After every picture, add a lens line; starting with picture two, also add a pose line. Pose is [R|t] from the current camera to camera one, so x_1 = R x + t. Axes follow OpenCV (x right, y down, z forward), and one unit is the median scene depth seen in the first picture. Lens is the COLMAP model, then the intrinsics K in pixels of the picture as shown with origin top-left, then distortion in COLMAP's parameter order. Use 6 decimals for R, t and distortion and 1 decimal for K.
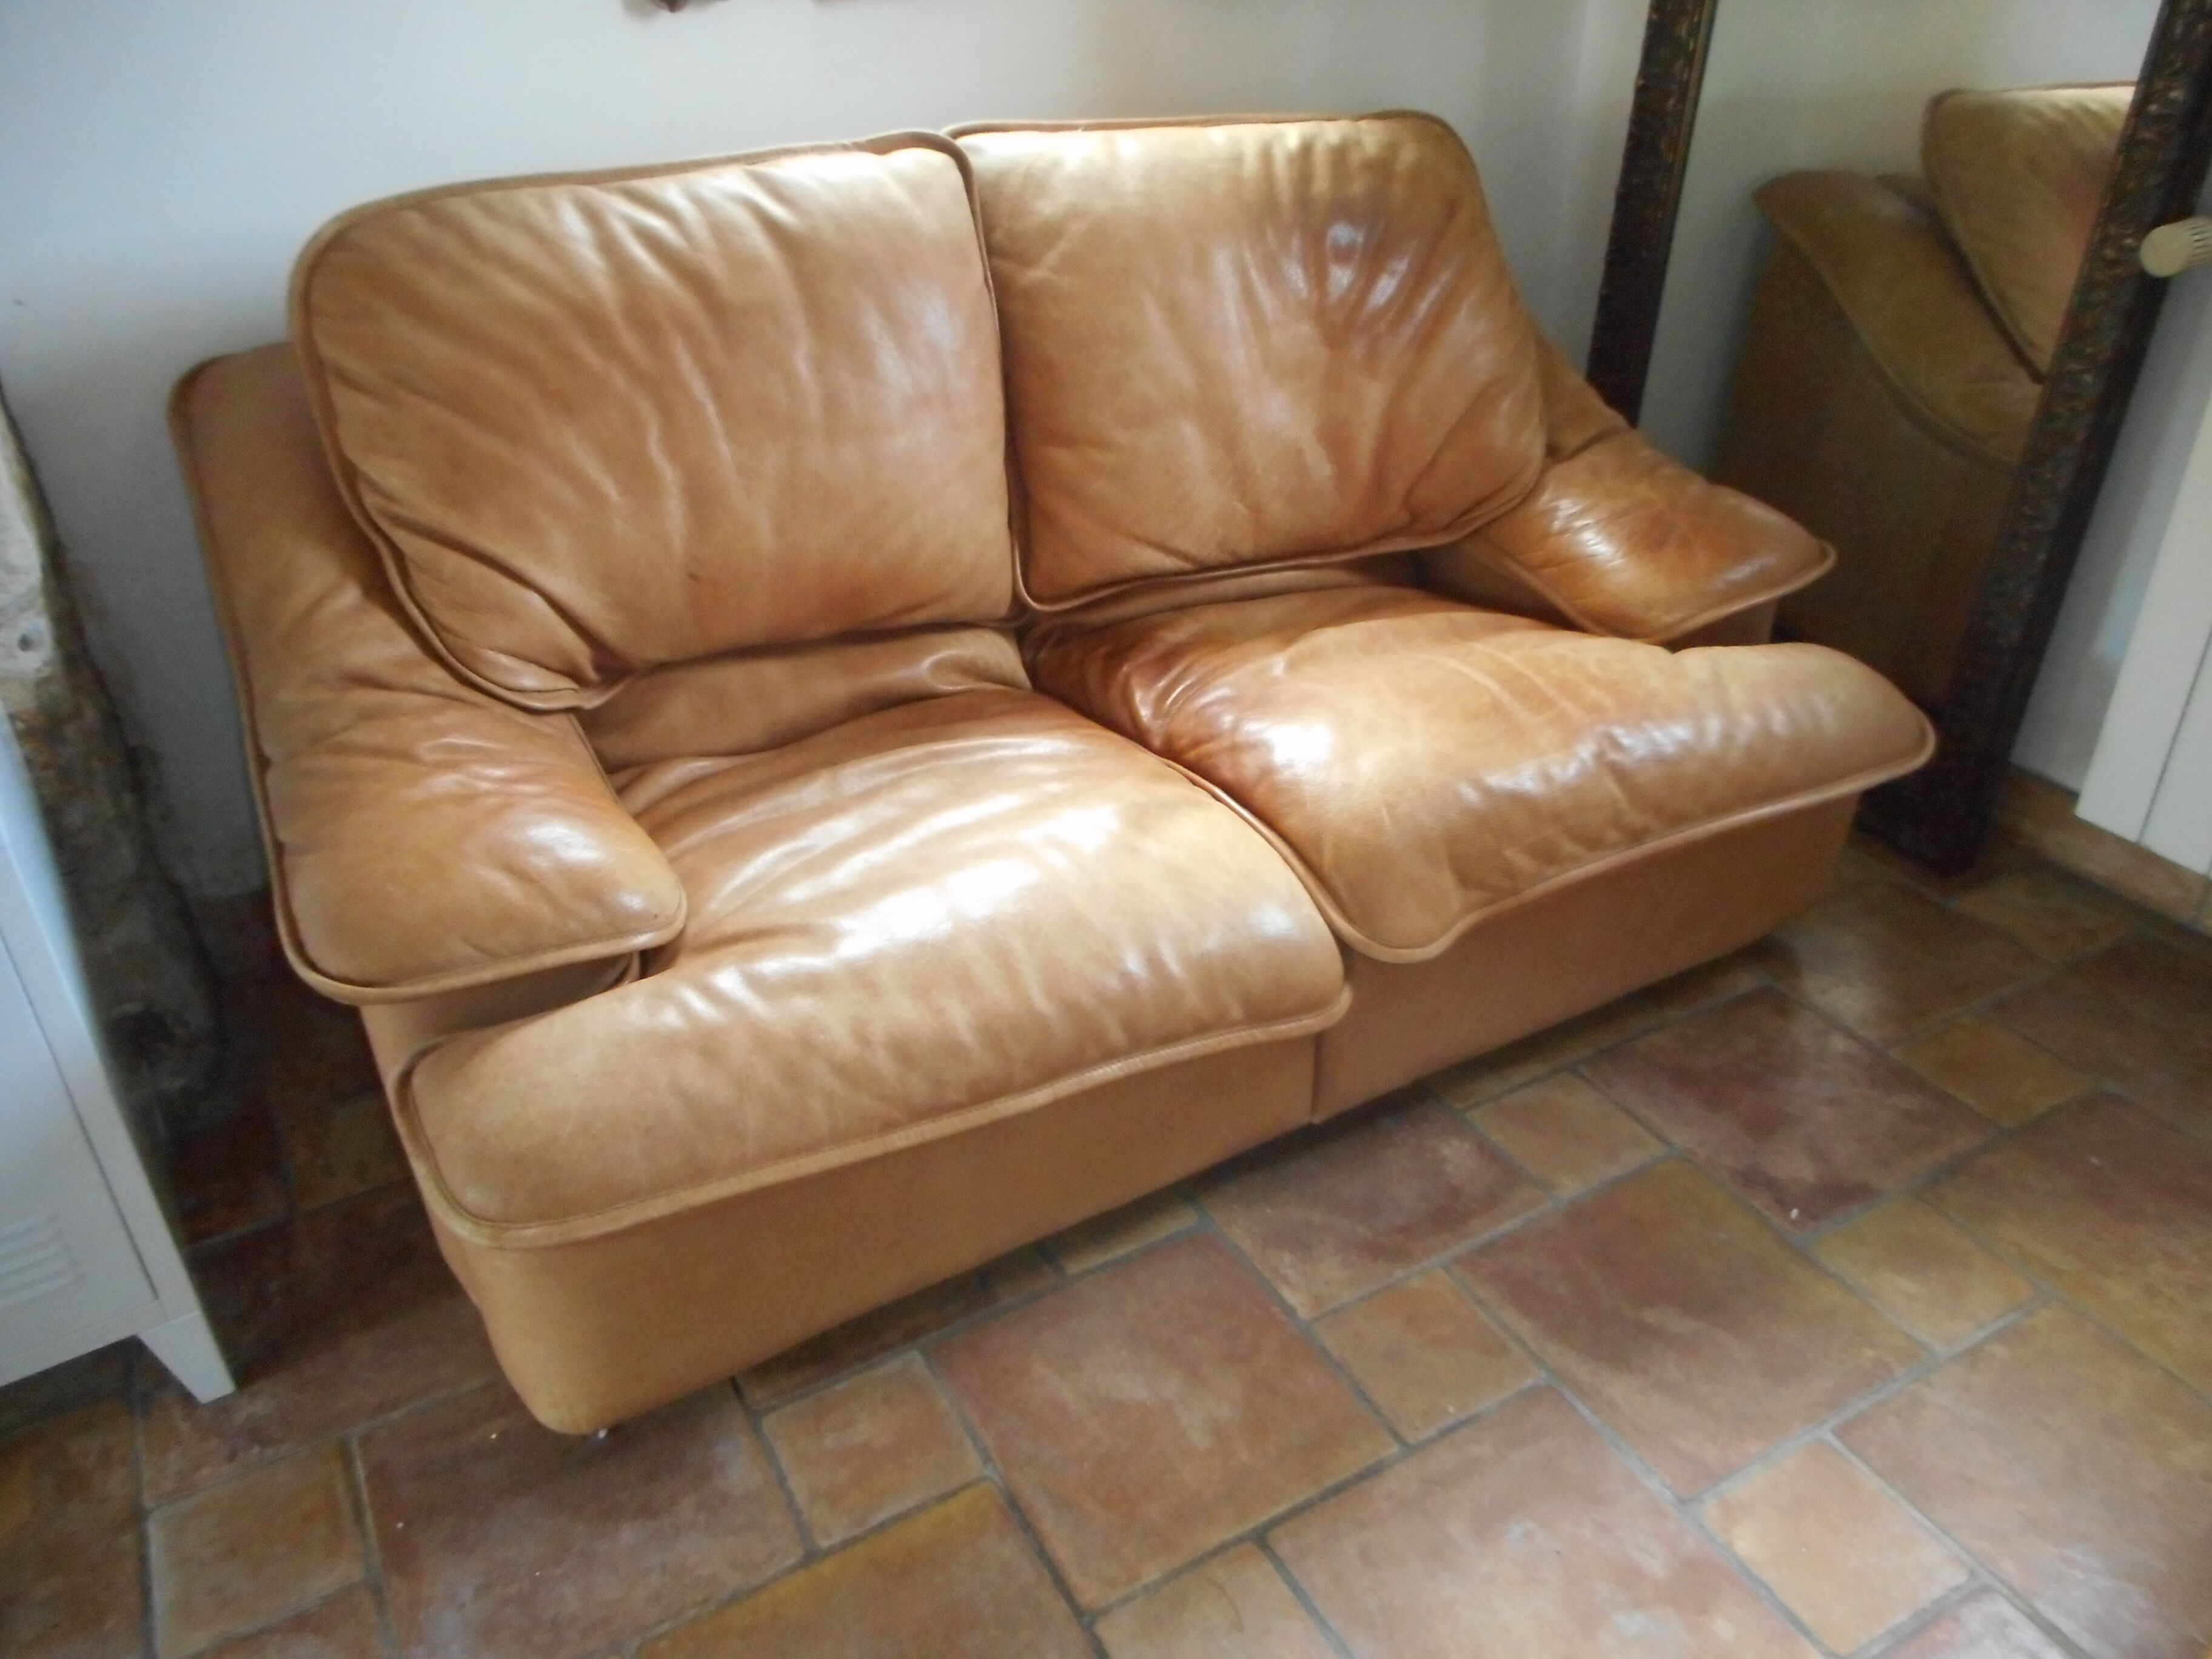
lens RADIAL K [[1649.8, 0, 1106.0], [0, 1649.8, 829.5], [0, 0, 1]] dist [-0.005154, -0.032559]
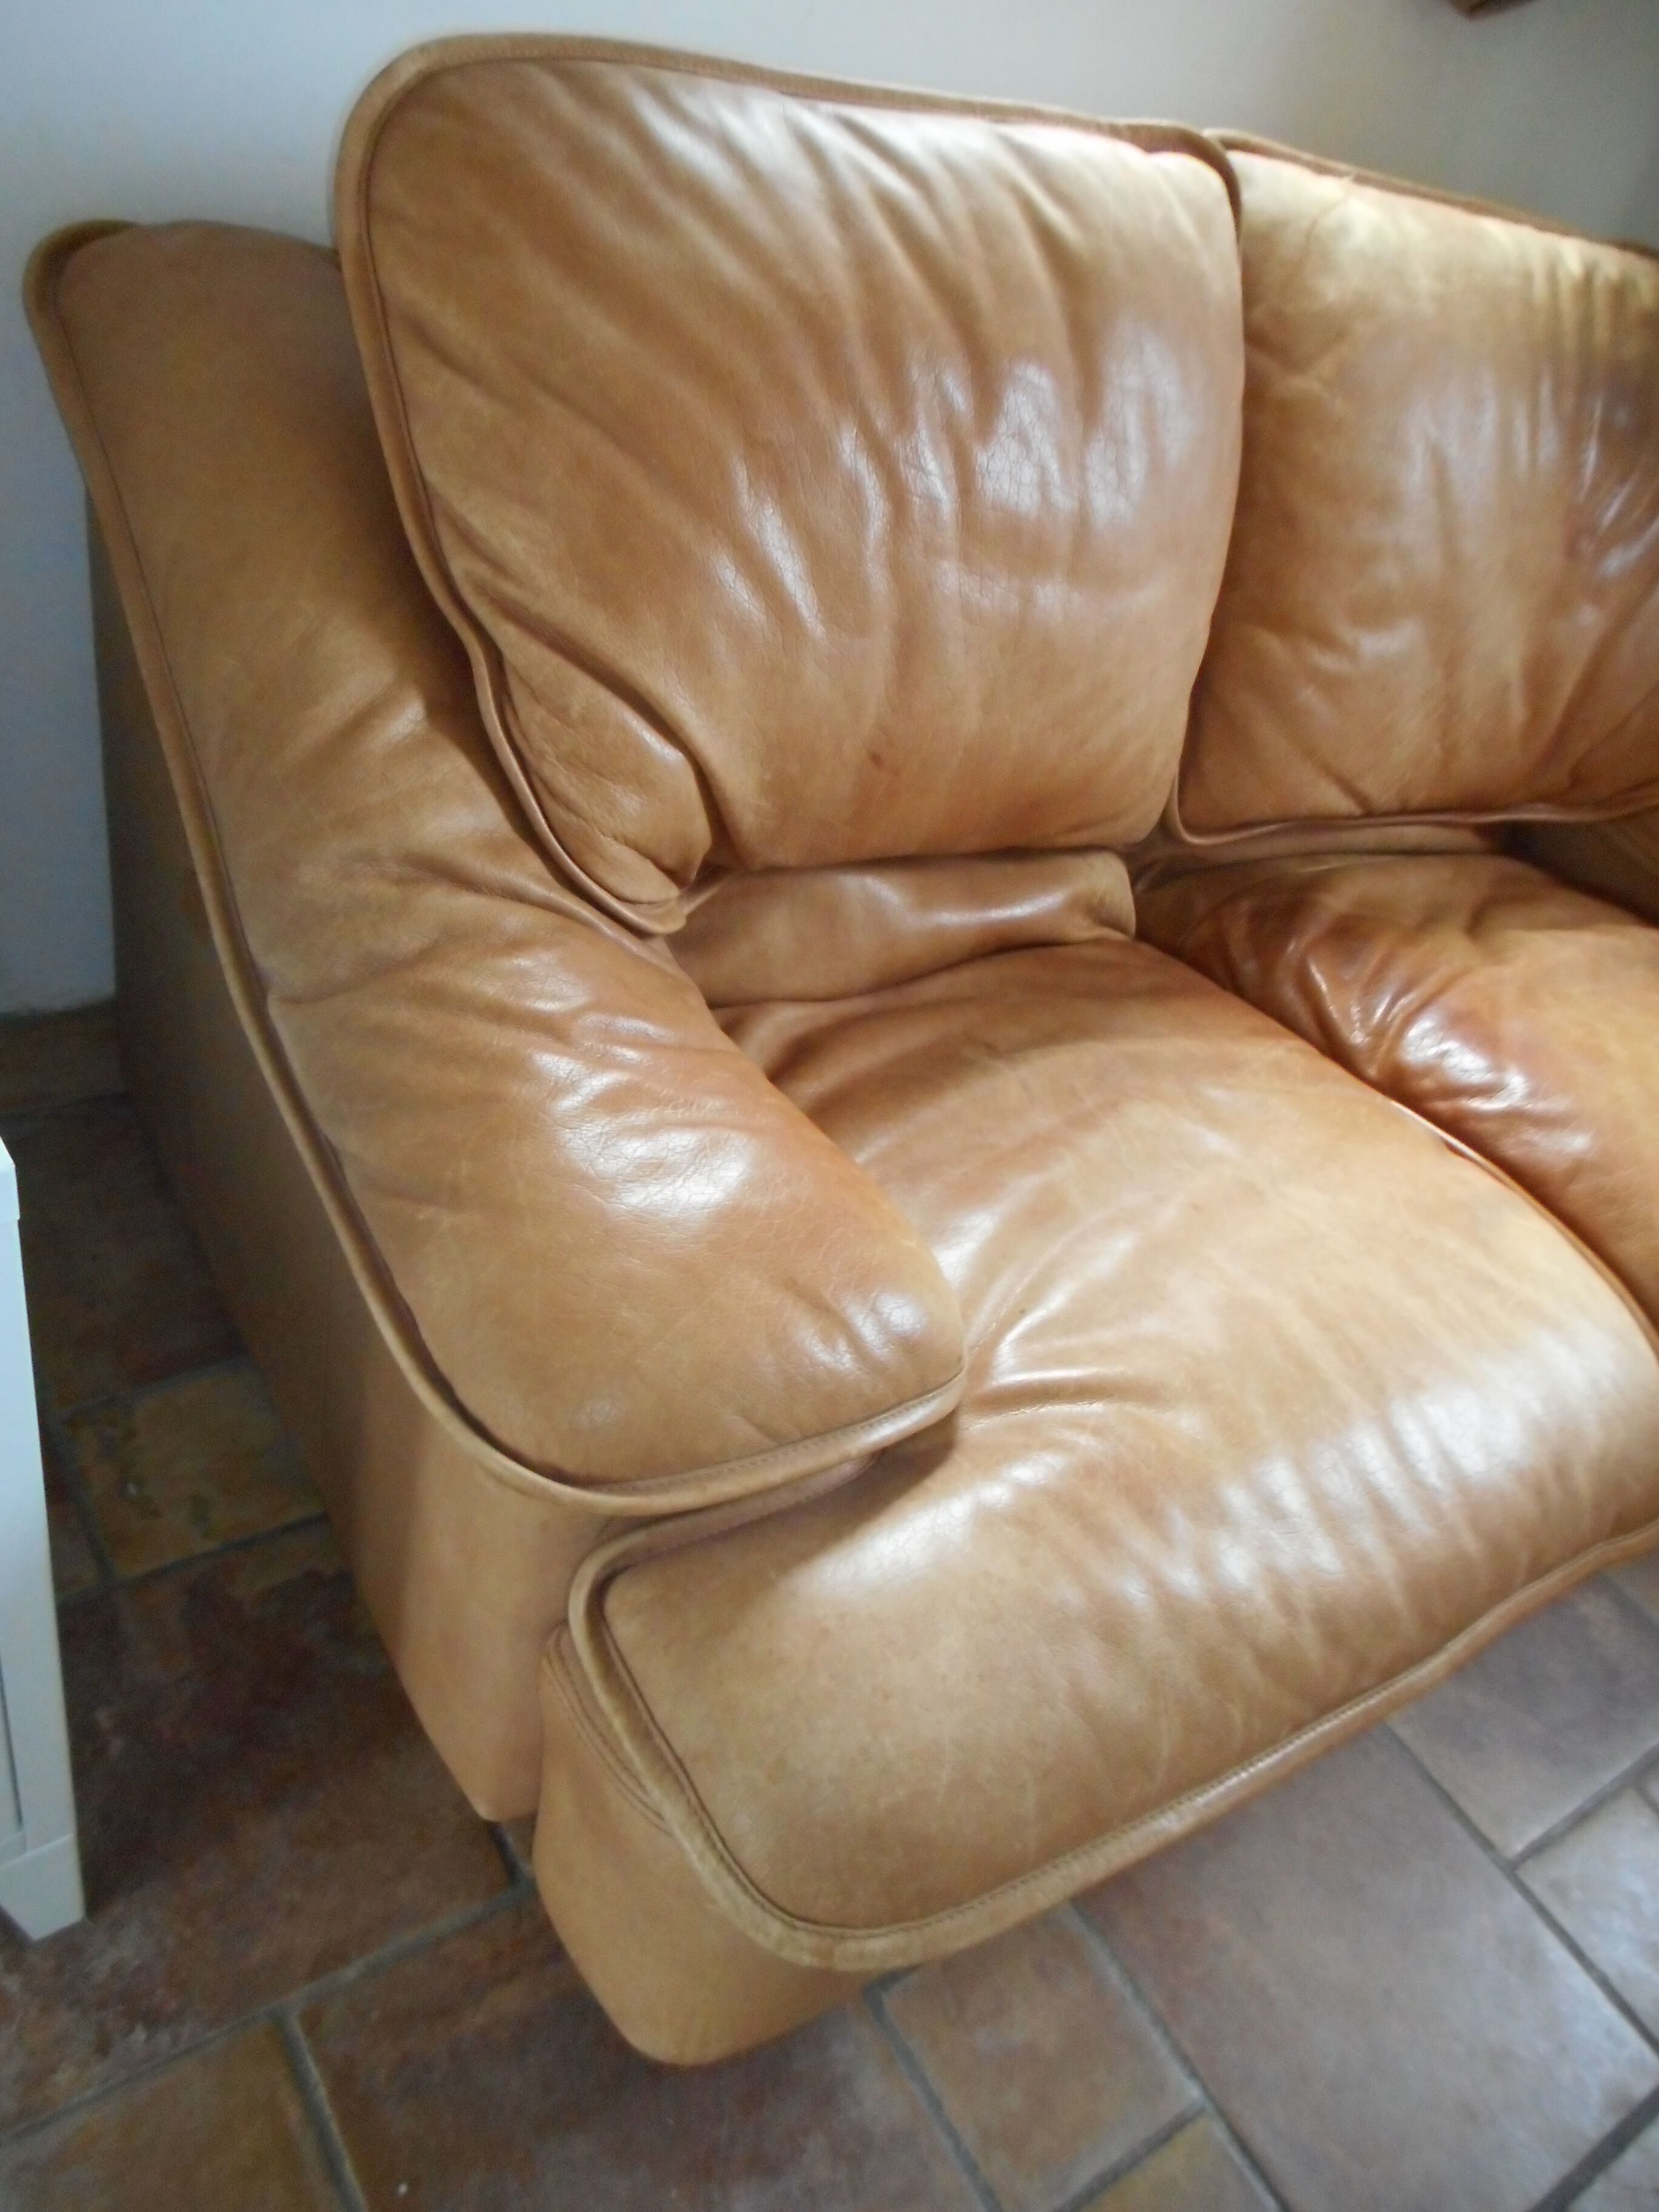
lens RADIAL K [[1654.0, 0, 829.5], [0, 1654.0, 1106.0], [0, 0, 1]] dist [-0.011289, 0.004528]
pose [[0.969599, 0.140320, 0.200472, -0.405425], [-0.167596, 0.977741, 0.126227, -0.102378], [-0.178298, -0.155988, 0.971534, 0.346369]]
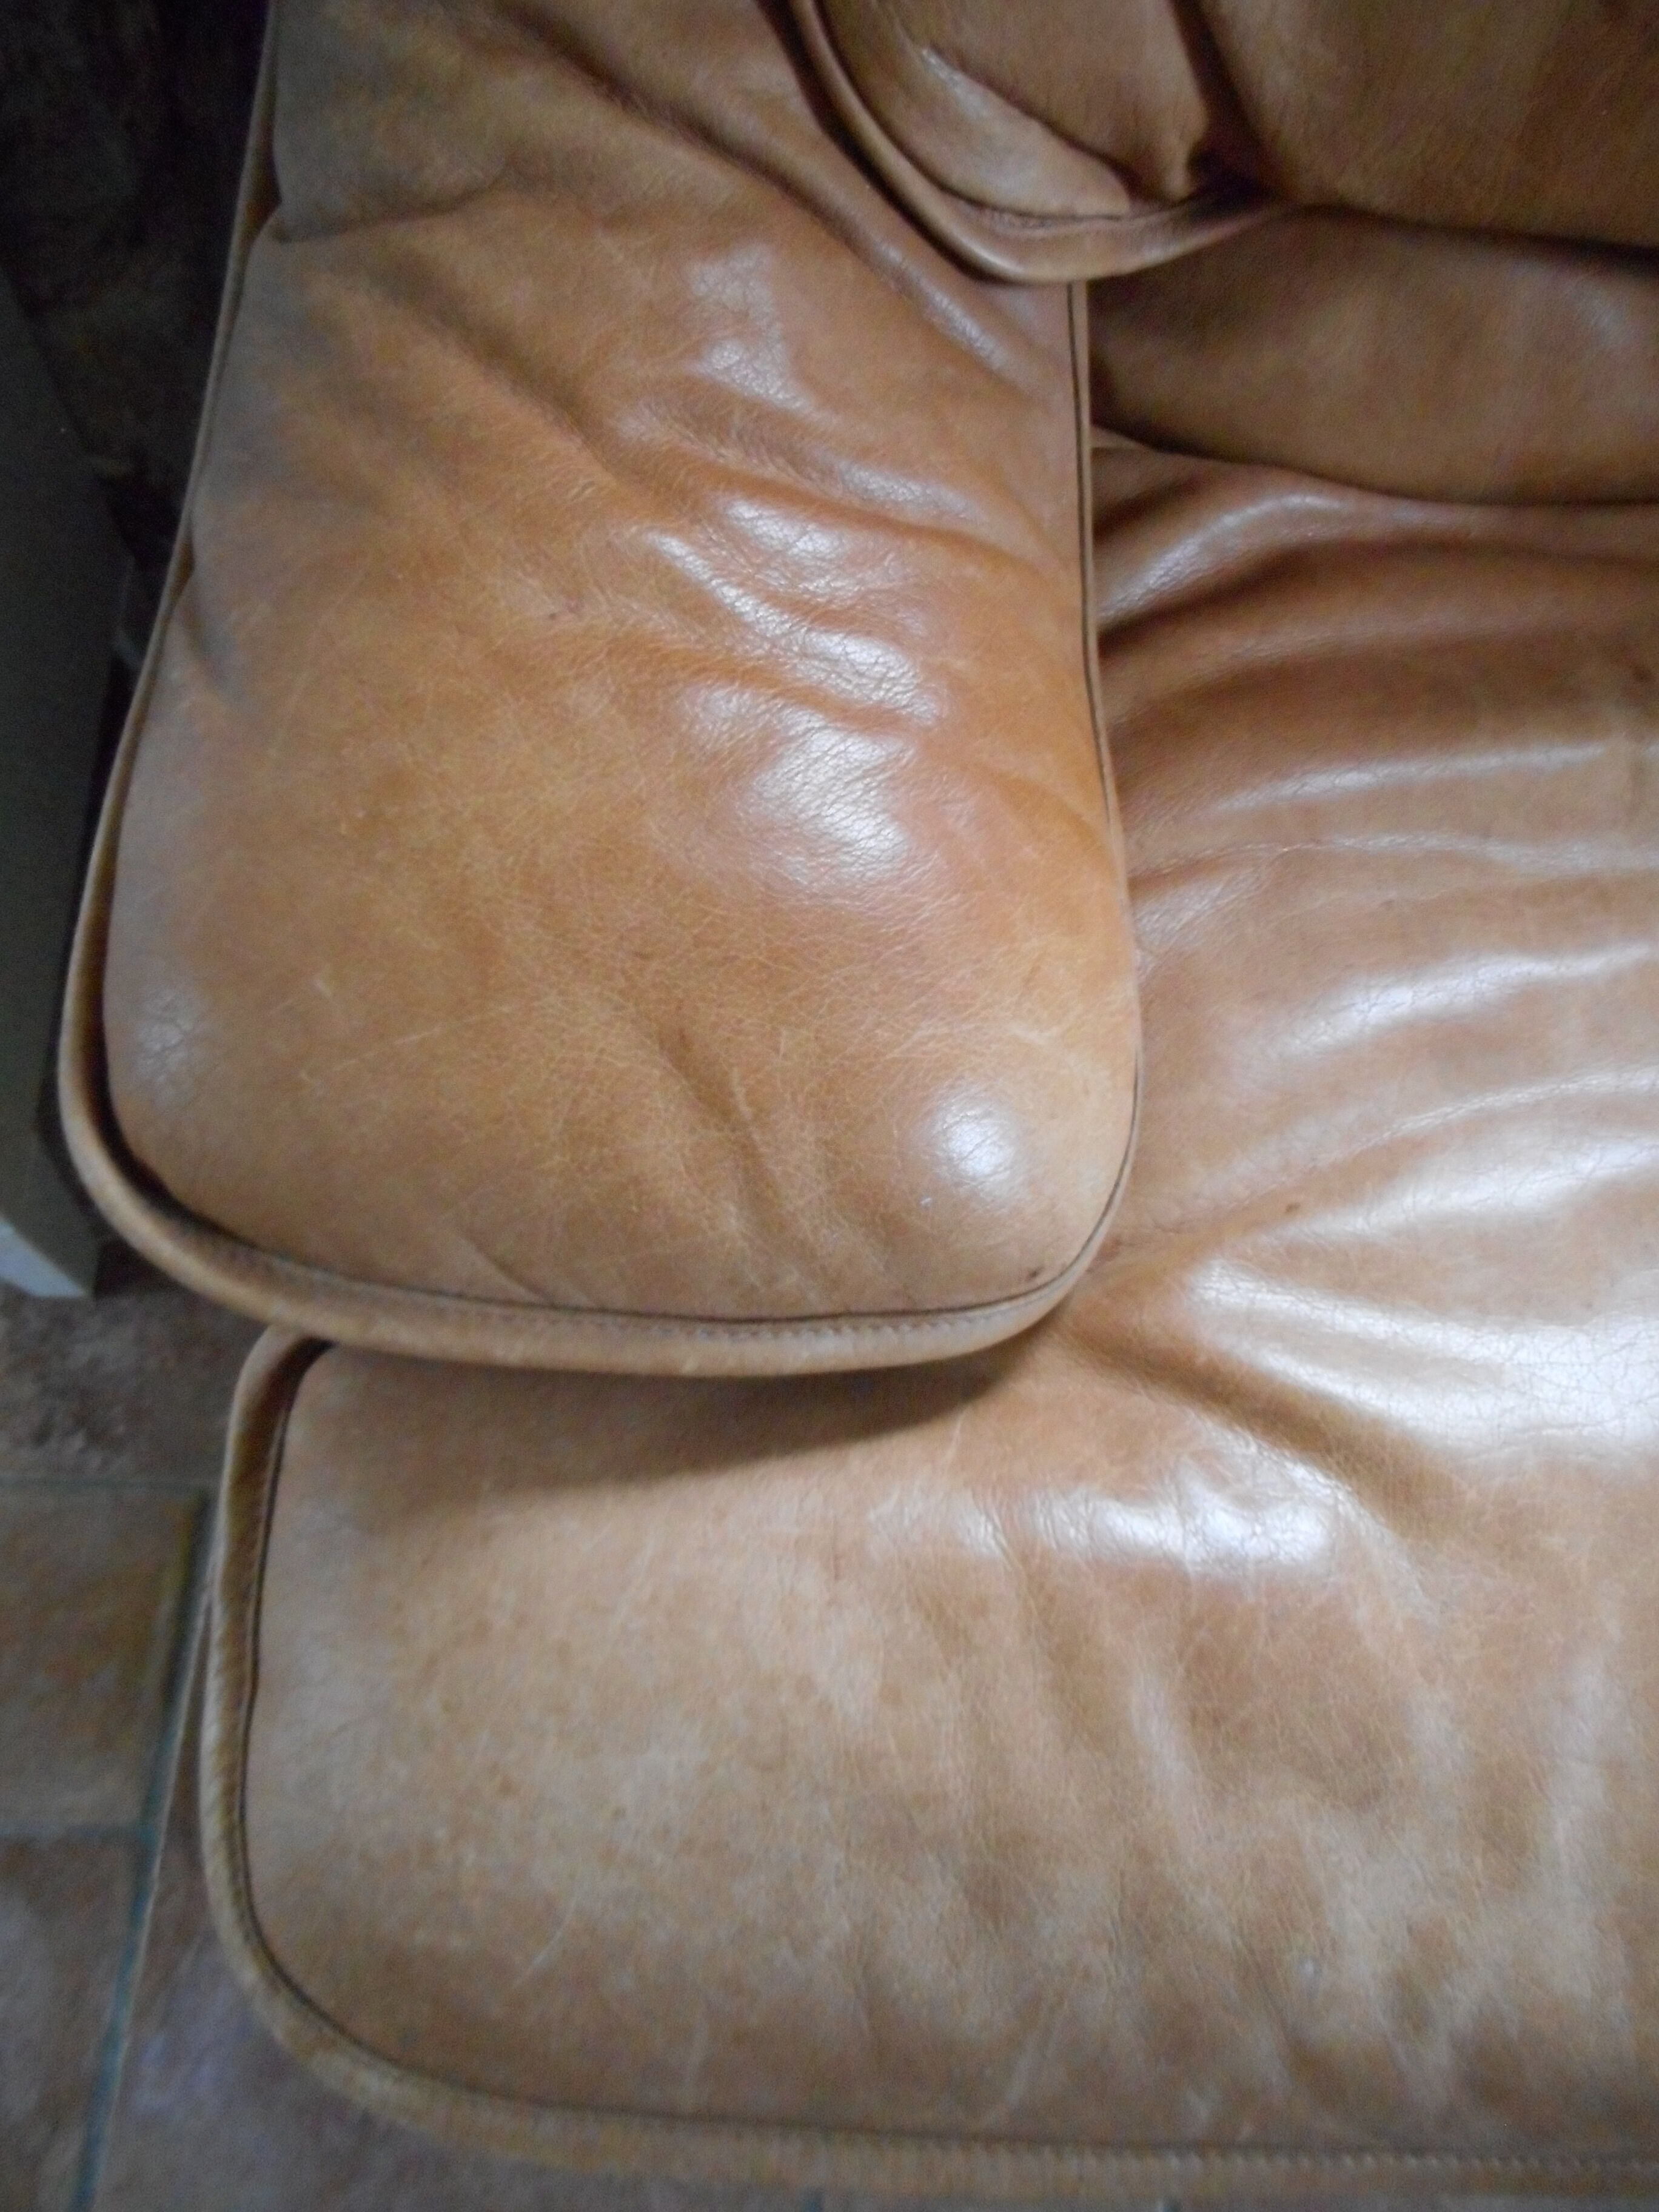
lens RADIAL K [[1654.0, 0, 829.5], [0, 1654.0, 1106.0], [0, 0, 1]] dist [-0.011289, 0.004528]
pose [[0.856878, 0.493380, -0.149453, -0.239497], [-0.329692, 0.747338, 0.576879, -0.134104], [0.396312, -0.445042, 0.803041, 0.634556]]
